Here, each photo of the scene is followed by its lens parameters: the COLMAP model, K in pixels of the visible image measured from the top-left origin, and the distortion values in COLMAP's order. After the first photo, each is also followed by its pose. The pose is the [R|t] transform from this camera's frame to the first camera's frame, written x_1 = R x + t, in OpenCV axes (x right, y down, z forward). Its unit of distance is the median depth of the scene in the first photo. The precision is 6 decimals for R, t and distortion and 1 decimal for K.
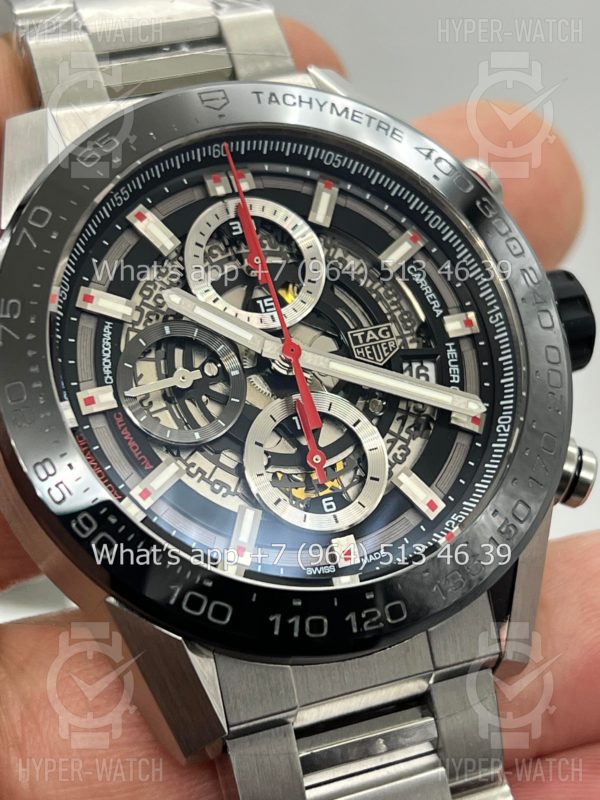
lens RADIAL K [[1928.0, 0, 281.3], [0, 1928.0, 387.9], [0, 0, 1]] dist [0.237676, 0.000000]
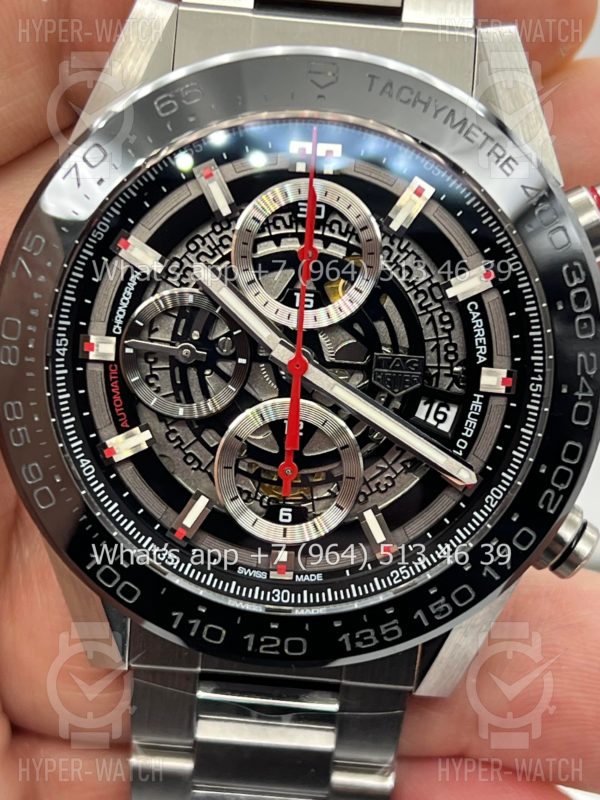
lens RADIAL K [[1873.7, 0, 284.0], [0, 1873.7, 399.1], [0, 0, 1]] dist [0.195791, 0.000000]
pose [[0.894052, 0.390769, -0.219023, 0.210139], [-0.267230, 0.857651, 0.439343, -0.412932], [0.359527, -0.334266, 0.871210, 0.159968]]
